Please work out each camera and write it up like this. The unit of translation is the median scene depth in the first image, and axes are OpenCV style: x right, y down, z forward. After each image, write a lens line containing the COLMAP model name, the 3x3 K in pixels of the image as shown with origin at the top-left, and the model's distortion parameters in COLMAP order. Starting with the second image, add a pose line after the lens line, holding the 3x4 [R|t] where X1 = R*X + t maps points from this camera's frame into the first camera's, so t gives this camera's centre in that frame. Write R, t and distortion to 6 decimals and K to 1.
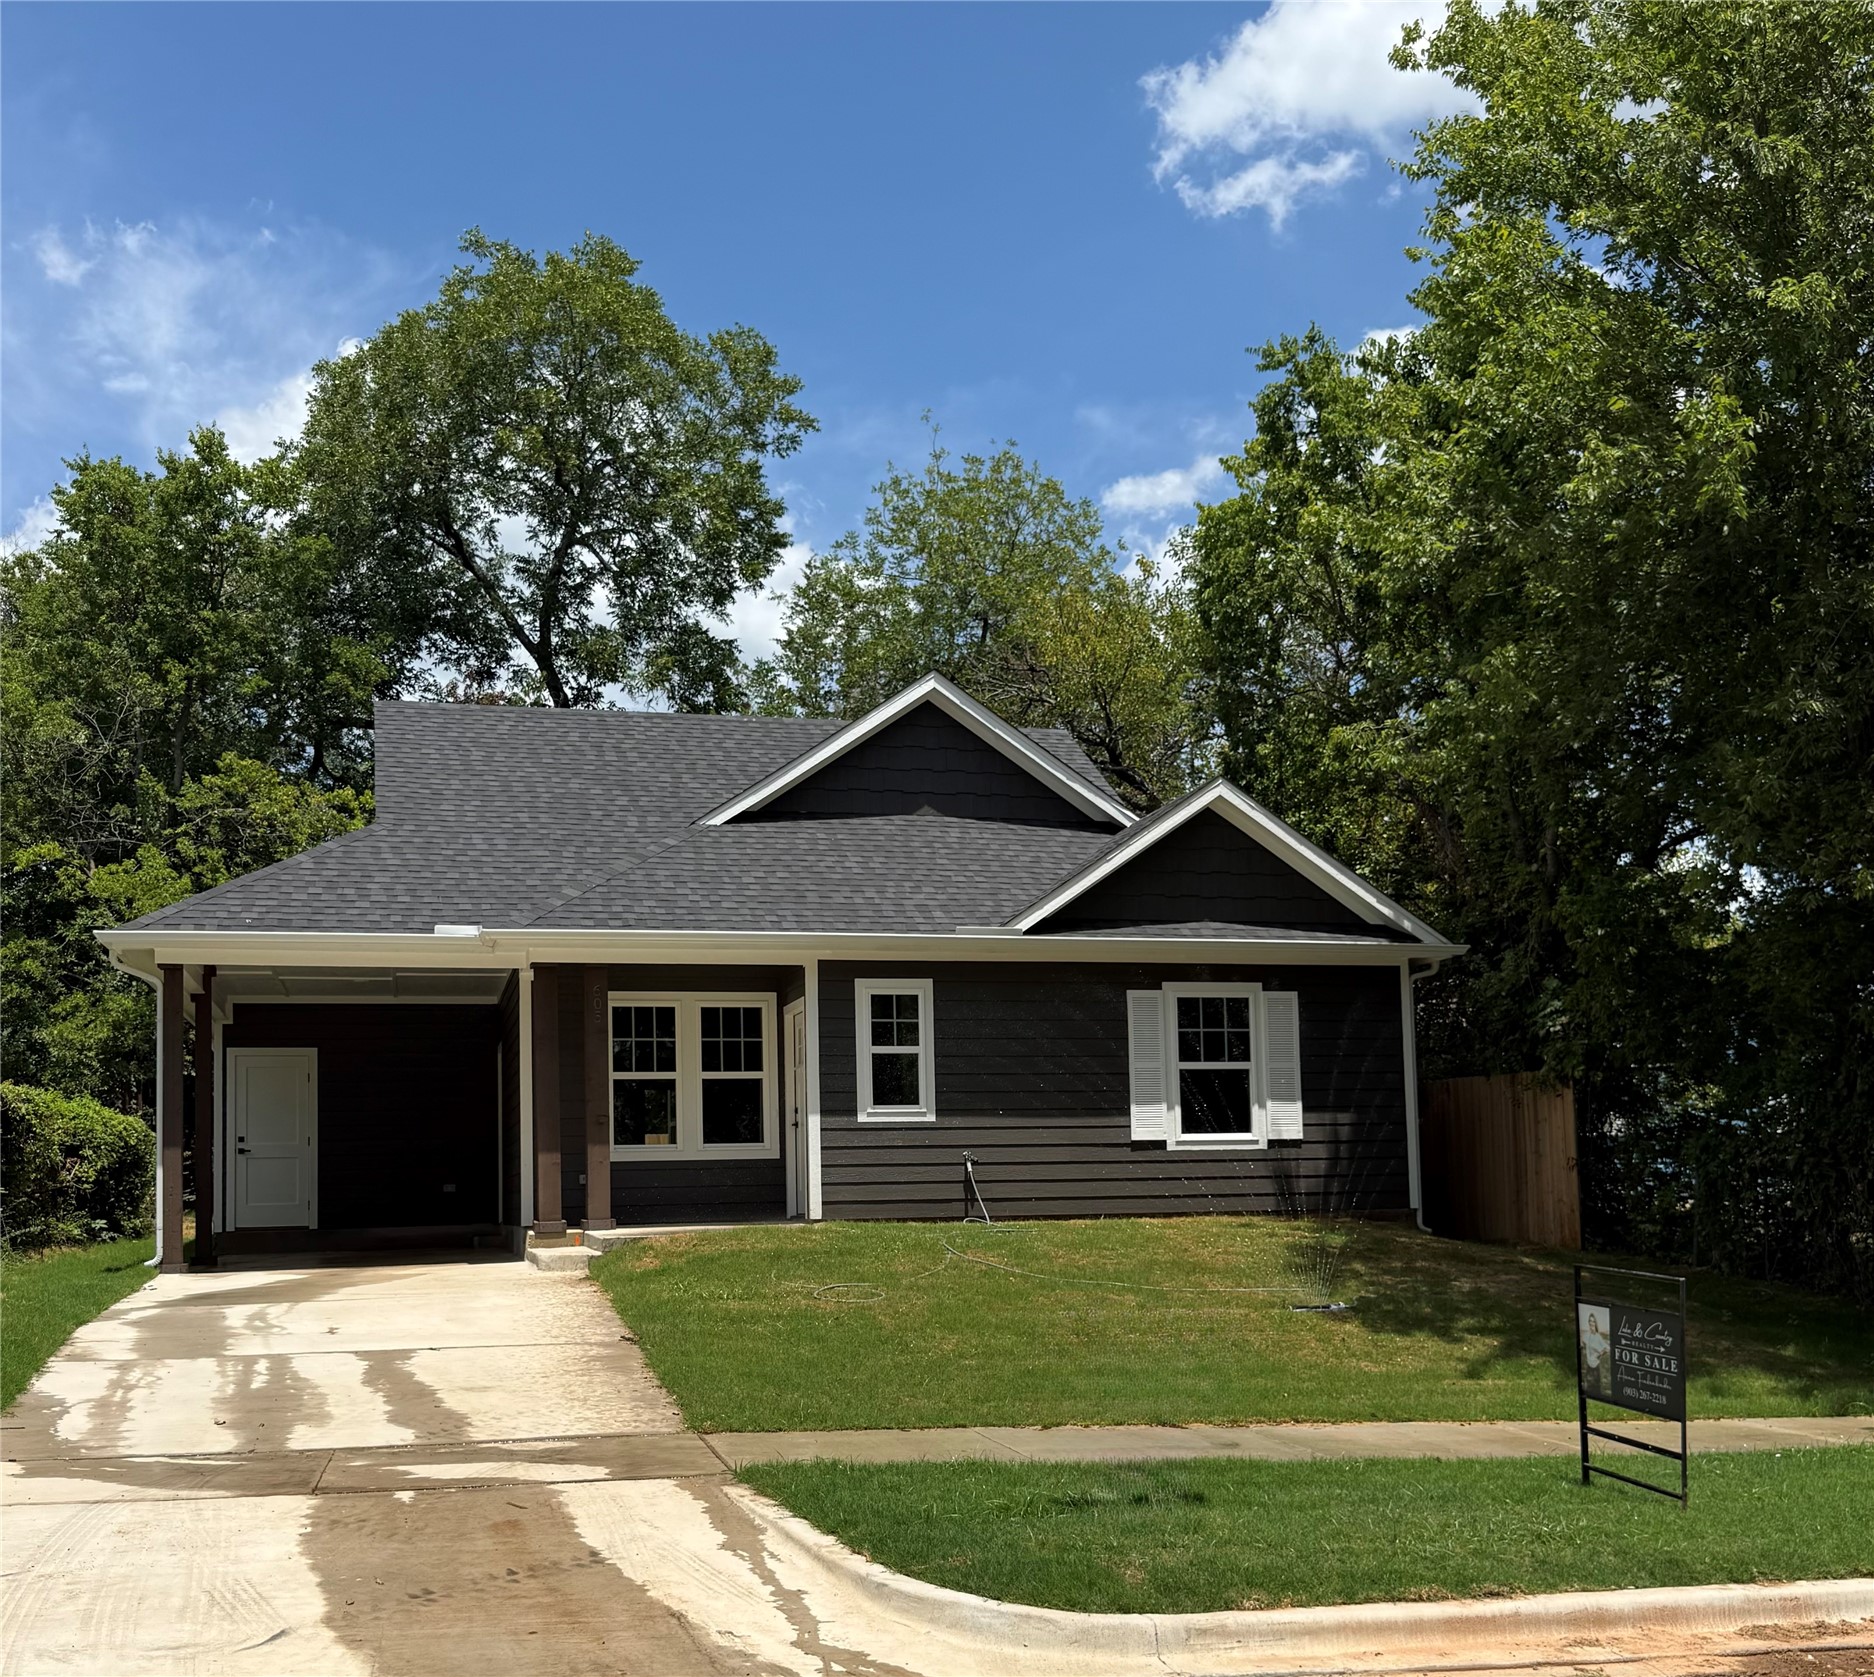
lens RADIAL K [[3527.4, 0, 938.6], [0, 3527.4, 840.8], [0, 0, 1]] dist [0.093295, 0.000000]
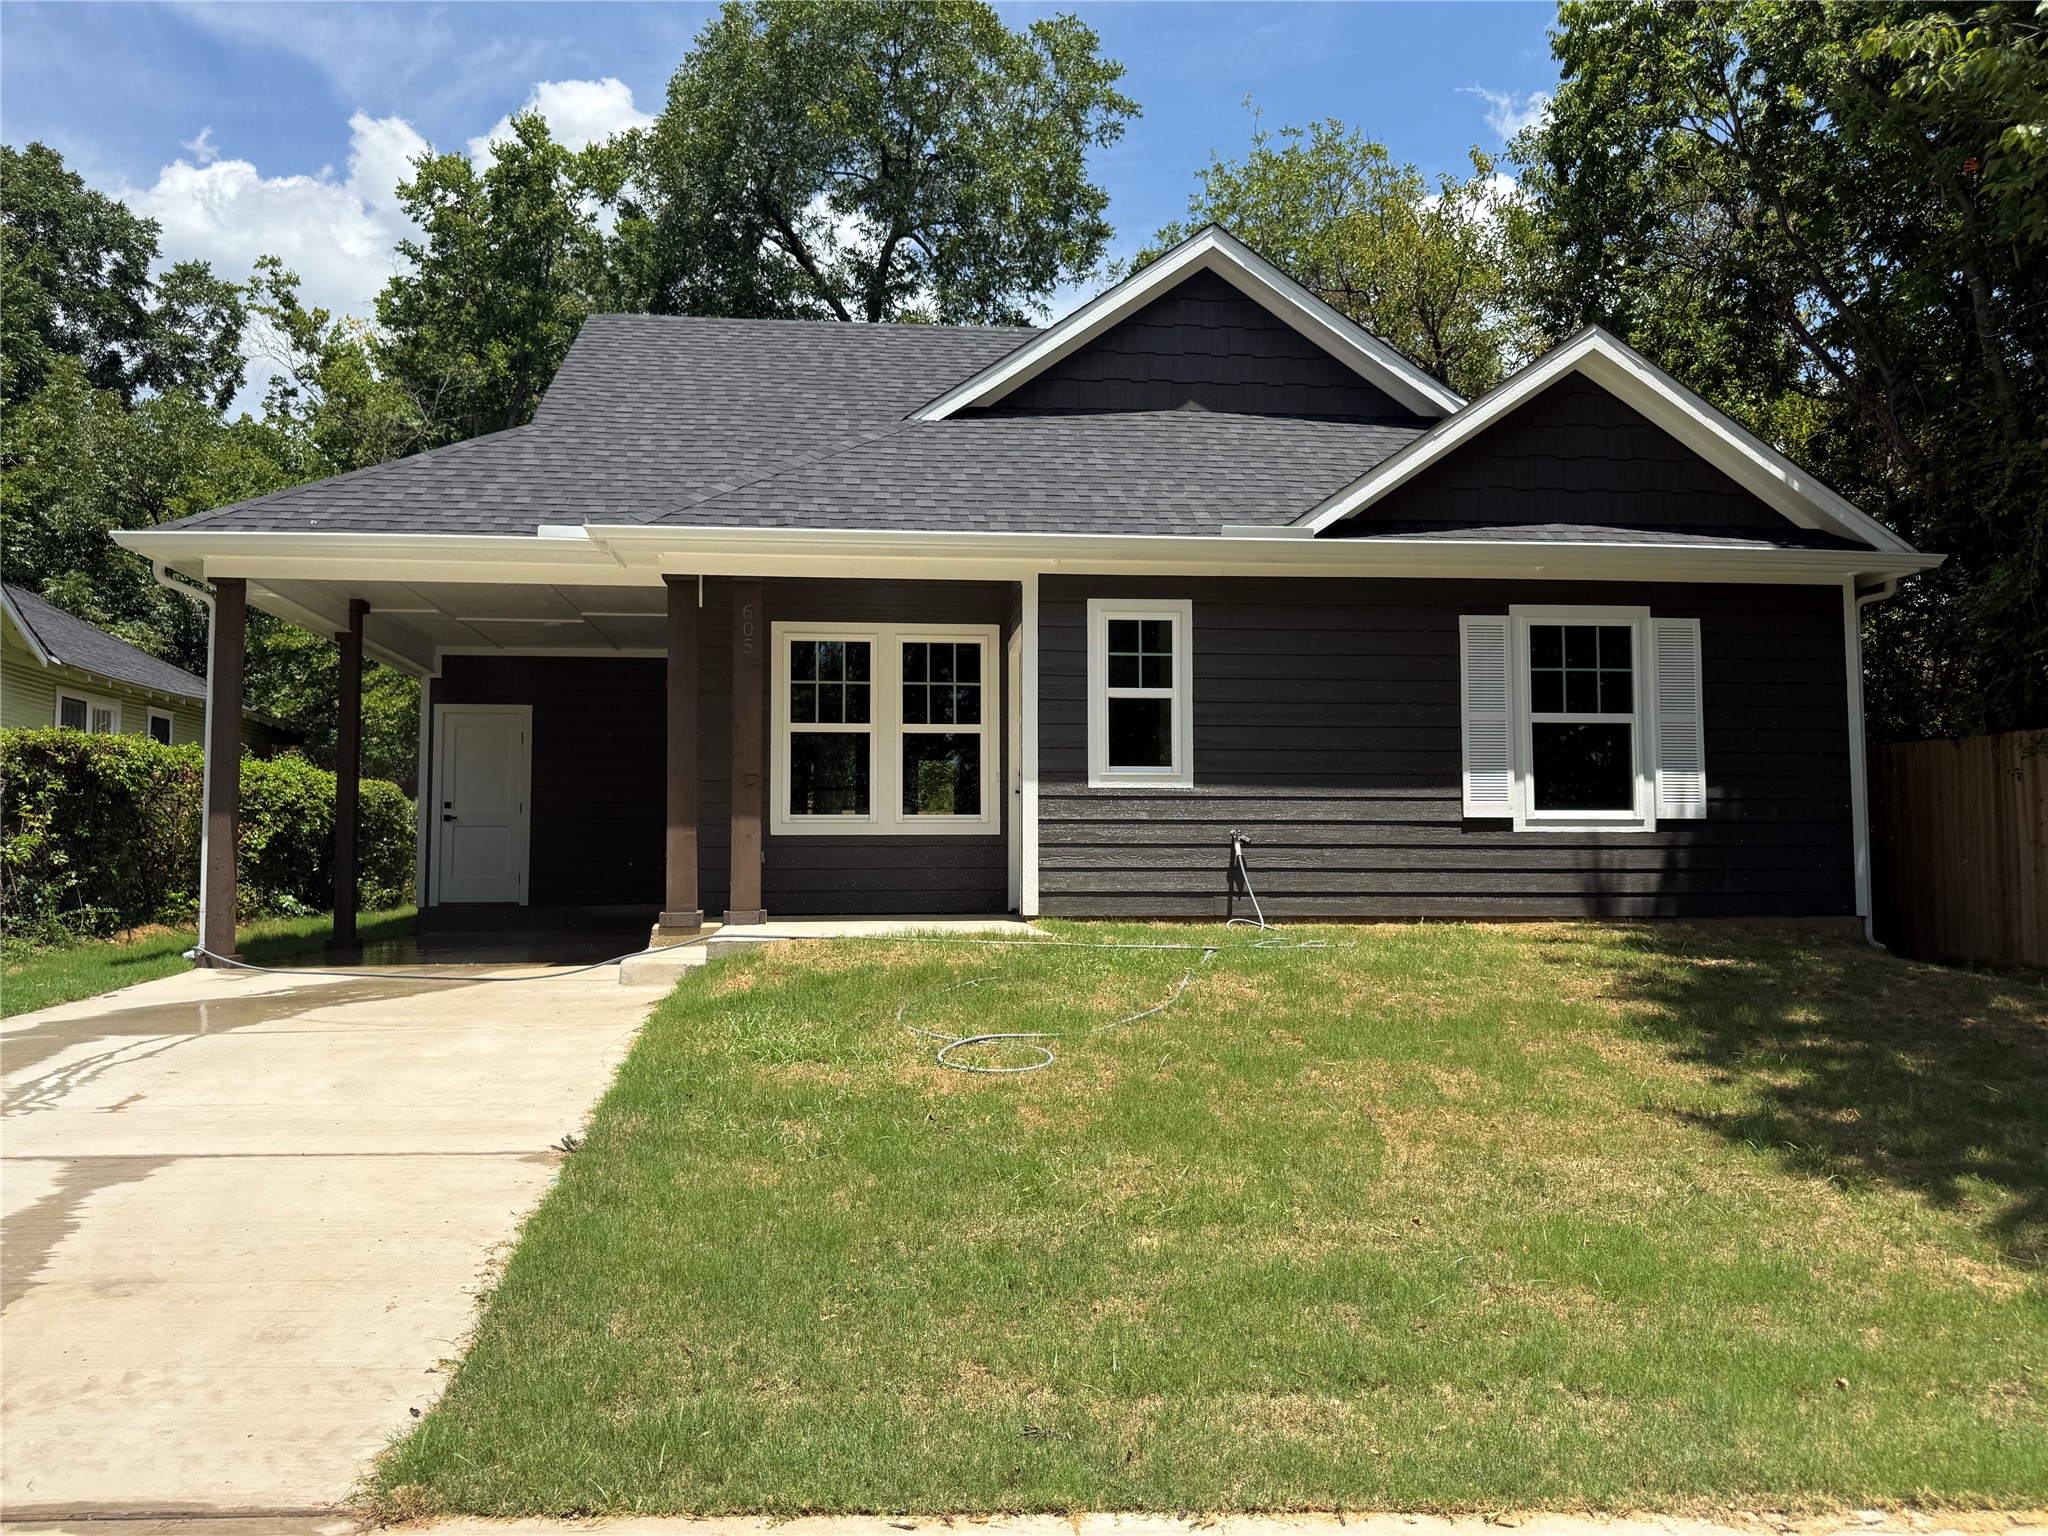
lens RADIAL K [[1769.6, 0, 1020.8], [0, 1769.6, 758.7], [0, 0, 1]] dist [0.034961, -0.067725]
pose [[0.984600, 0.008074, -0.174635, 0.028002], [-0.000304, 0.999010, 0.044475, 0.055632], [0.174821, -0.043737, 0.983628, 0.615929]]
